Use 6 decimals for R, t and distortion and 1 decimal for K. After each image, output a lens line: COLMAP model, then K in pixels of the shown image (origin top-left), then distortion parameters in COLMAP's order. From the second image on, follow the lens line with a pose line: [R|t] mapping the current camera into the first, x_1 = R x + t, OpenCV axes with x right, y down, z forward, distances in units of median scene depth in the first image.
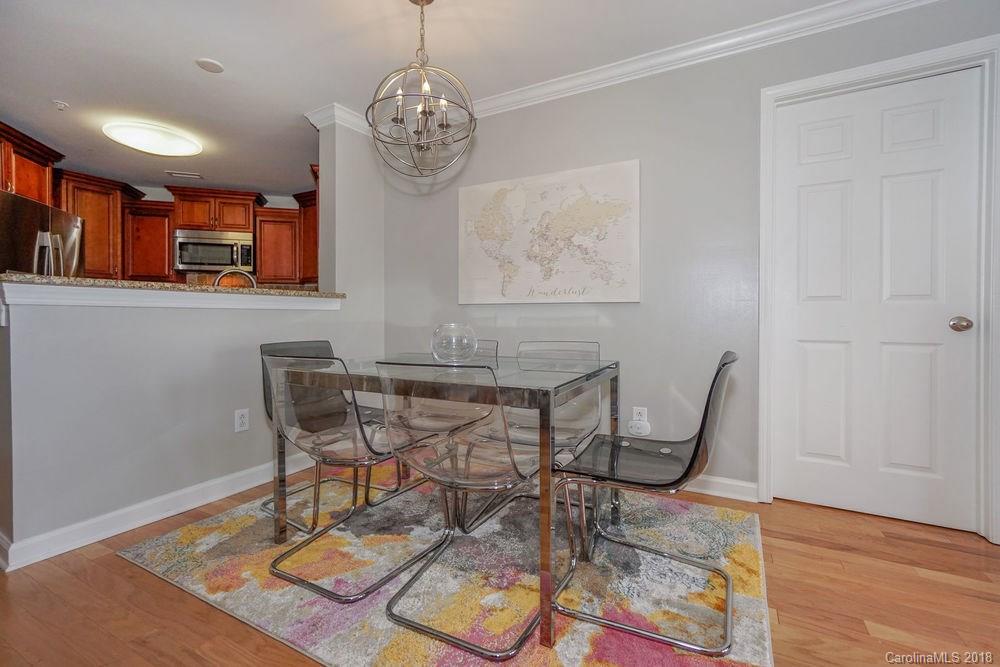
lens RADIAL K [[454.6, 0, 503.4], [0, 454.6, 326.3], [0, 0, 1]] dist [-0.004724, 0.003096]
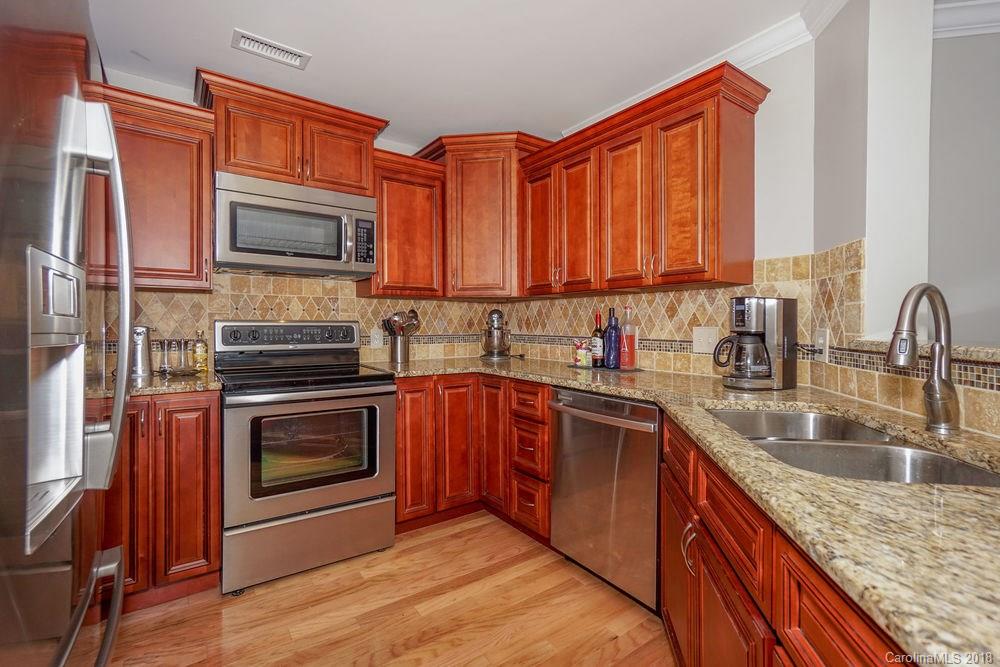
lens RADIAL K [[454.6, 0, 502.9], [0, 454.6, 328.1], [0, 0, 1]] dist [-0.004724, 0.003096]
pose [[0.933100, -0.010805, 0.359454, -0.619099], [0.011659, 0.999932, -0.000208, -0.057681], [-0.359427, 0.004385, 0.933163, 0.480932]]
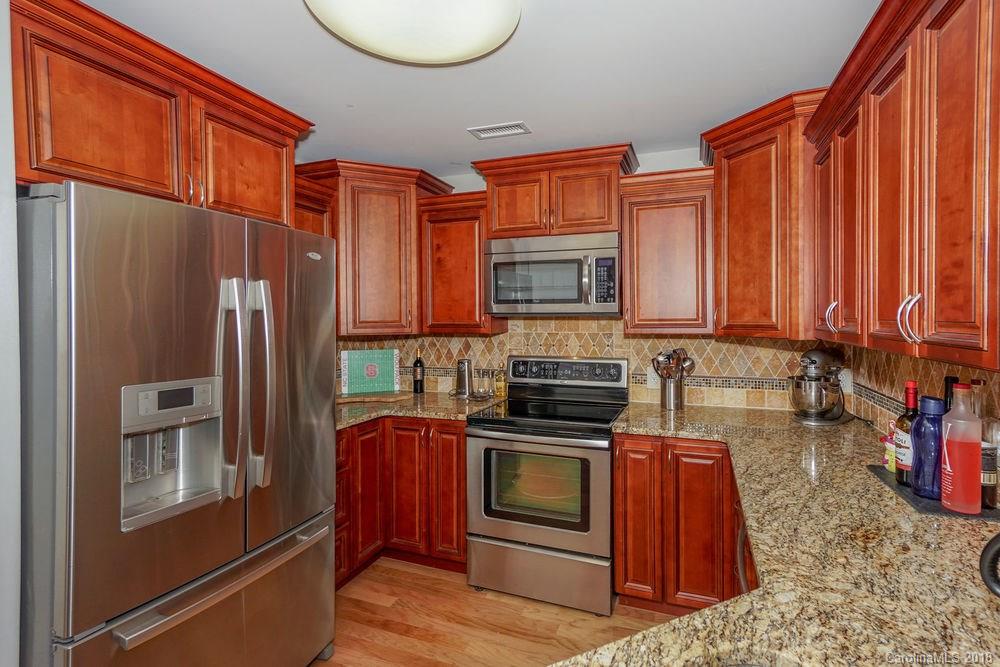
lens RADIAL K [[475.6, 0, 526.9], [0, 475.6, 320.8], [0, 0, 1]] dist [0.002589, 0.000043]
pose [[0.820722, -0.004173, -0.571313, -0.355128], [0.003850, 0.999991, -0.001775, -0.114290], [0.571315, -0.000743, 0.820731, 0.551379]]
